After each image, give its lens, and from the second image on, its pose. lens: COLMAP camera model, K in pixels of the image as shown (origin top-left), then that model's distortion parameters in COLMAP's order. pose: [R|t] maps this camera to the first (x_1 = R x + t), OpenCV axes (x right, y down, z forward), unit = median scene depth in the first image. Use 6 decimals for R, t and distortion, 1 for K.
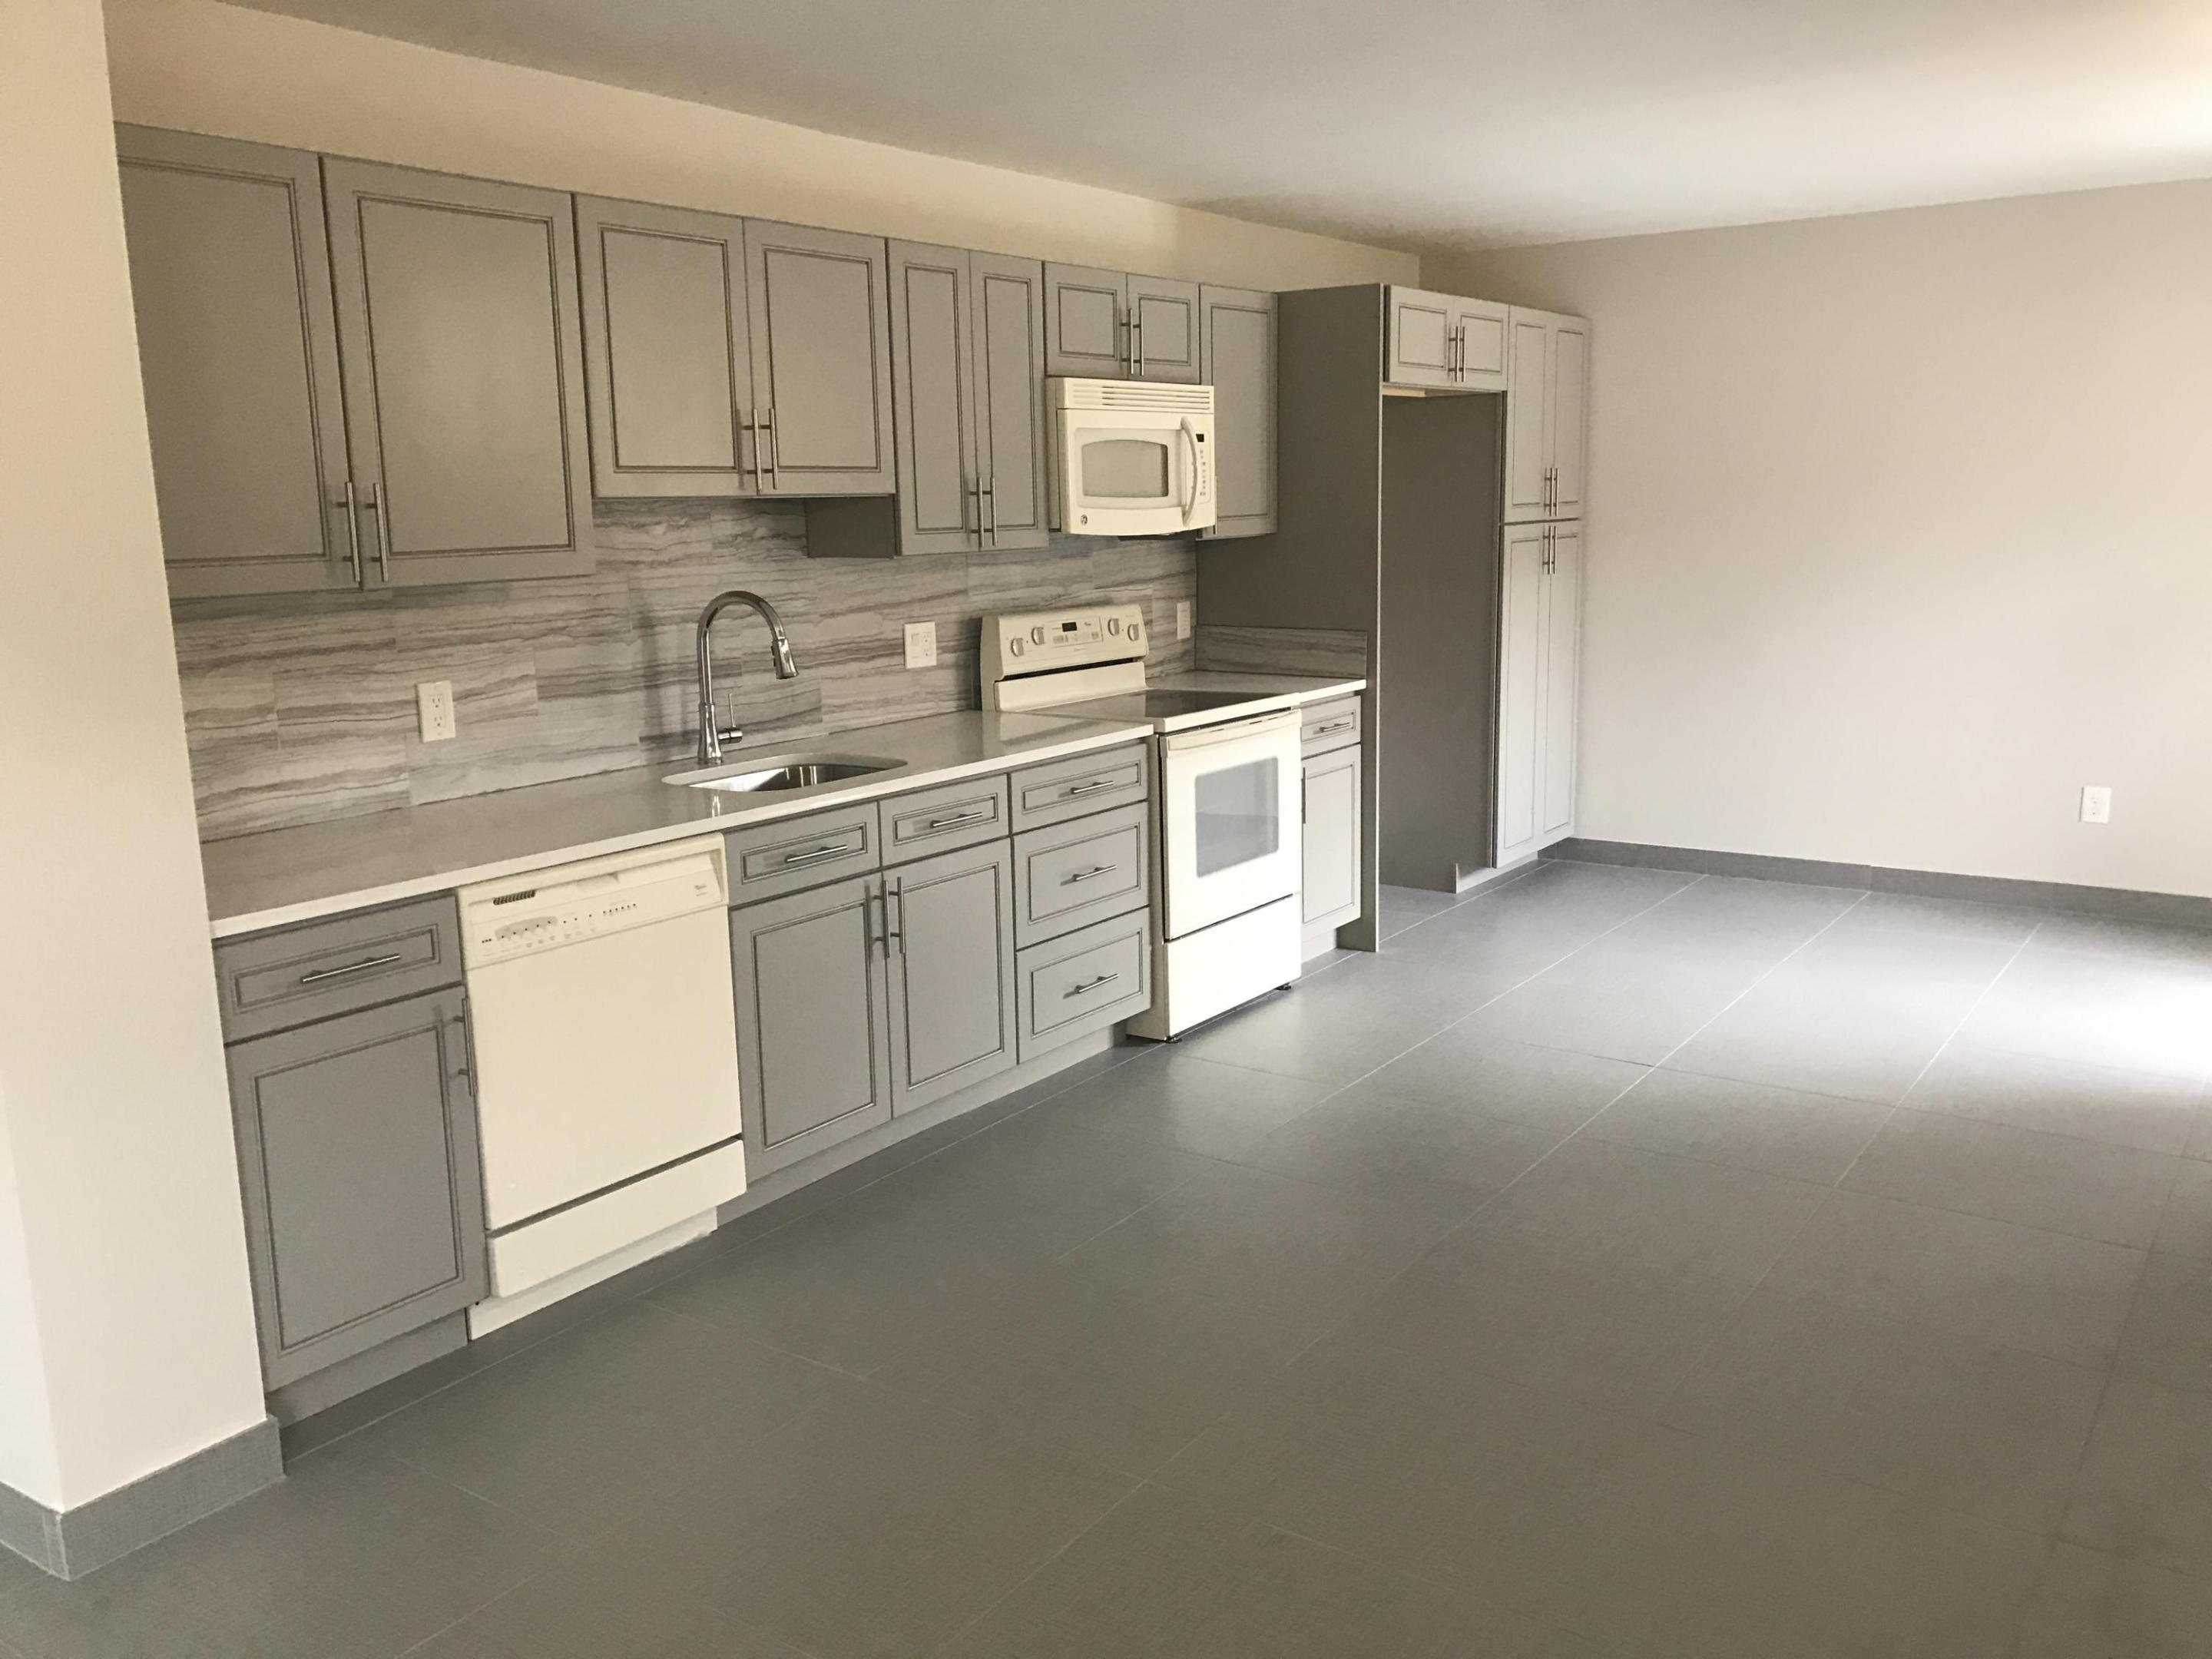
lens RADIAL K [[1807.8, 0, 1103.6], [0, 1807.8, 835.7], [0, 0, 1]] dist [0.040407, -0.044653]
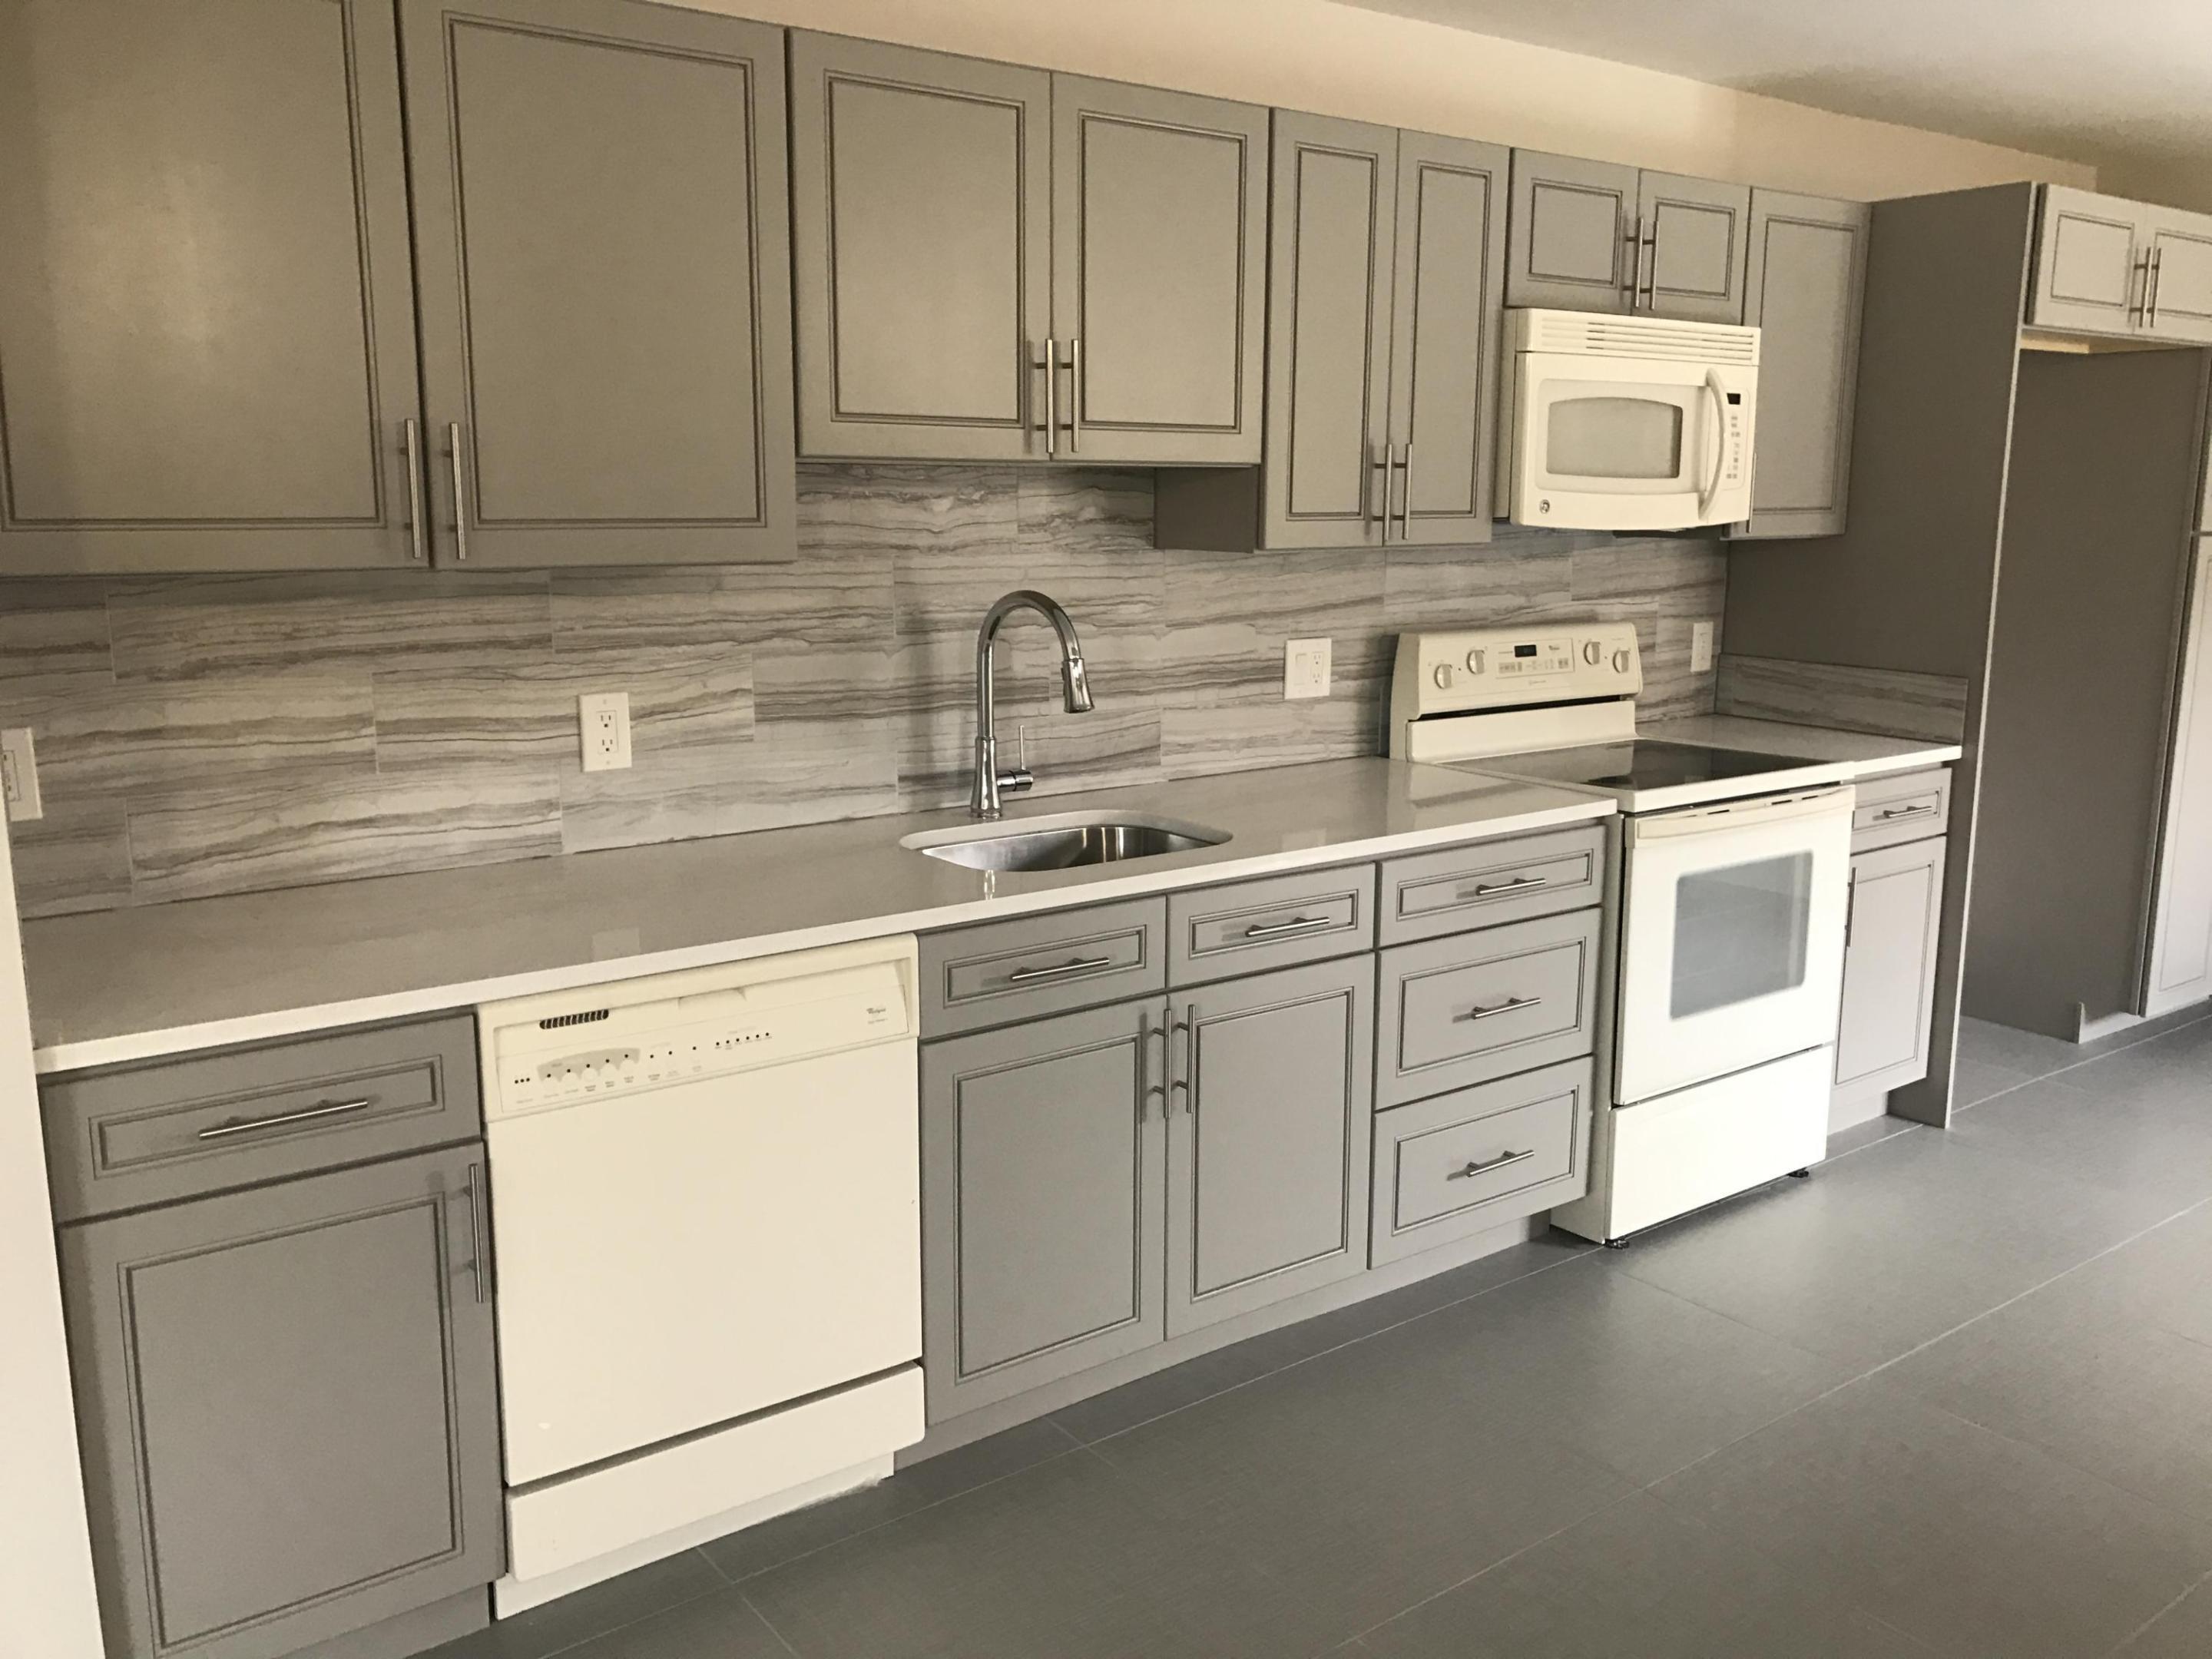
lens RADIAL K [[1807.8, 0, 1087.1], [0, 1807.8, 815.5], [0, 0, 1]] dist [0.040407, -0.044653]
pose [[0.949990, 0.078129, -0.302350, 0.049440], [-0.080246, 0.996760, 0.005435, -0.046531], [0.301795, 0.019099, 0.953182, 0.290485]]
